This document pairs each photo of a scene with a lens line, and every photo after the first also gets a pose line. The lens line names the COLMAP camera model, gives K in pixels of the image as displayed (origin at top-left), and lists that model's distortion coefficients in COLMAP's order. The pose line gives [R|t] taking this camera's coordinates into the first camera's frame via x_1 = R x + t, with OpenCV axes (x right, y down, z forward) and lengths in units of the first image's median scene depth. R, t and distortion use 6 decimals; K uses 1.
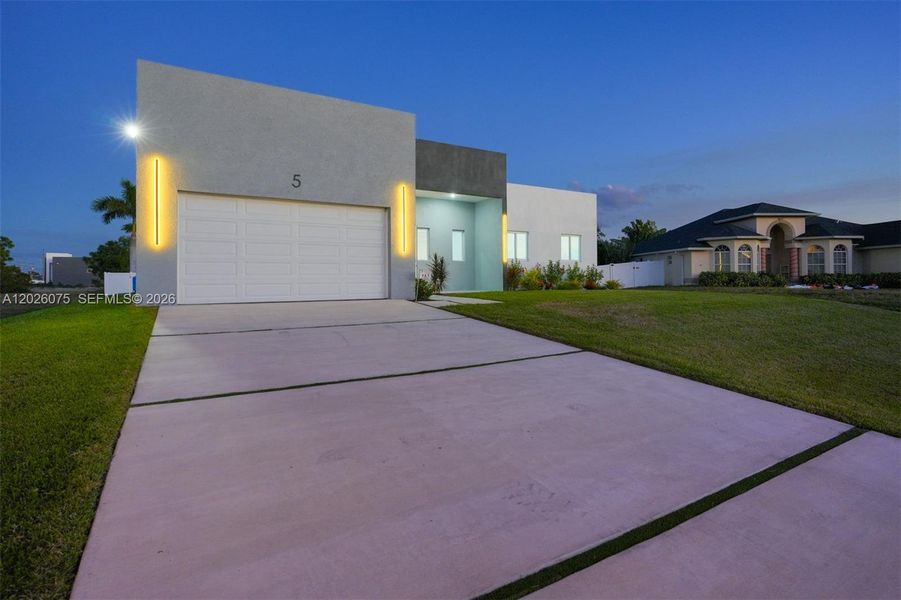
lens RADIAL K [[452.8, 0, 450.7], [0, 452.8, 275.7], [0, 0, 1]] dist [-0.001563, 0.000088]
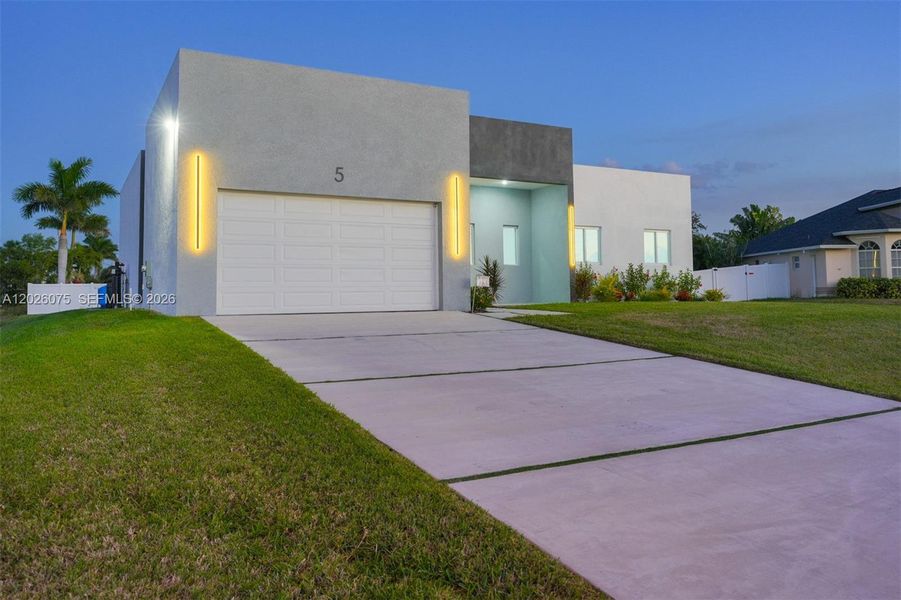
lens RADIAL K [[678.6, 0, 447.7], [0, 678.6, 254.3], [0, 0, 1]] dist [0.005147, 0.002085]
pose [[0.999225, -0.006776, -0.038773, -0.050911], [0.004835, 0.998741, -0.049926, 0.006998], [0.039063, 0.049699, 0.998000, -0.184002]]
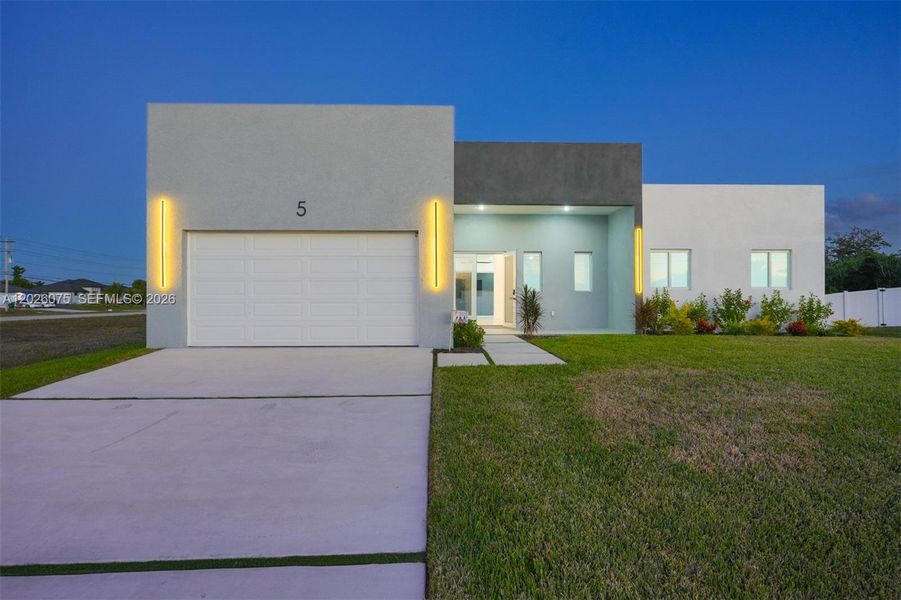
lens RADIAL K [[427.7, 0, 450.5], [0, 427.7, 300.0], [0, 0, 1]] dist [-0.006179, 0.000189]
pose [[0.874459, 0.003749, -0.485084, 0.194013], [-0.000468, 0.999976, 0.006883, -0.024863], [0.485099, -0.005792, 0.874440, 0.263172]]
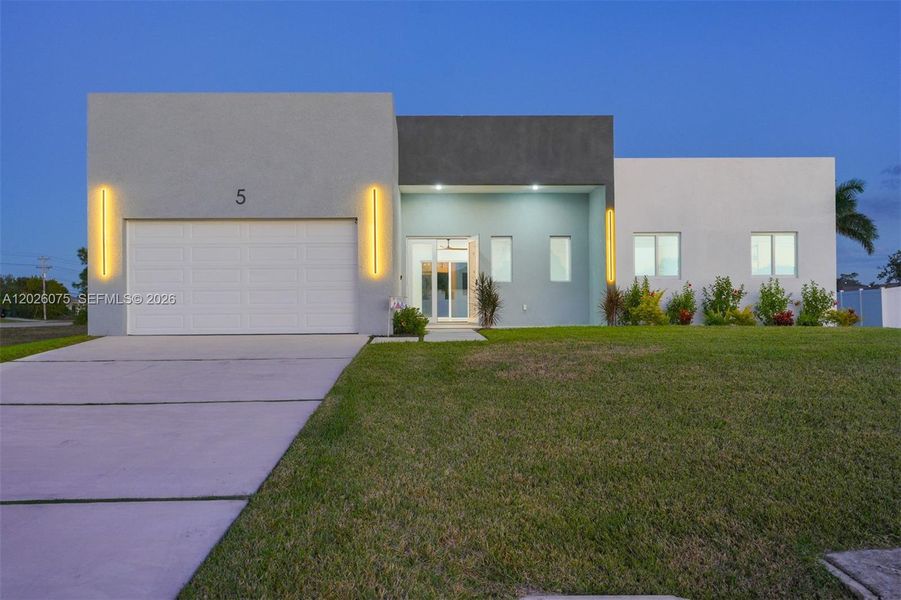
lens RADIAL K [[680.5, 0, 450.5], [0, 680.5, 300.0], [0, 0, 1]] dist [0.007316, 0.002279]
pose [[0.871298, -0.008786, -0.490676, 0.412197], [0.005841, 0.999955, -0.007534, 0.001702], [0.490720, 0.003698, 0.871310, 0.032841]]
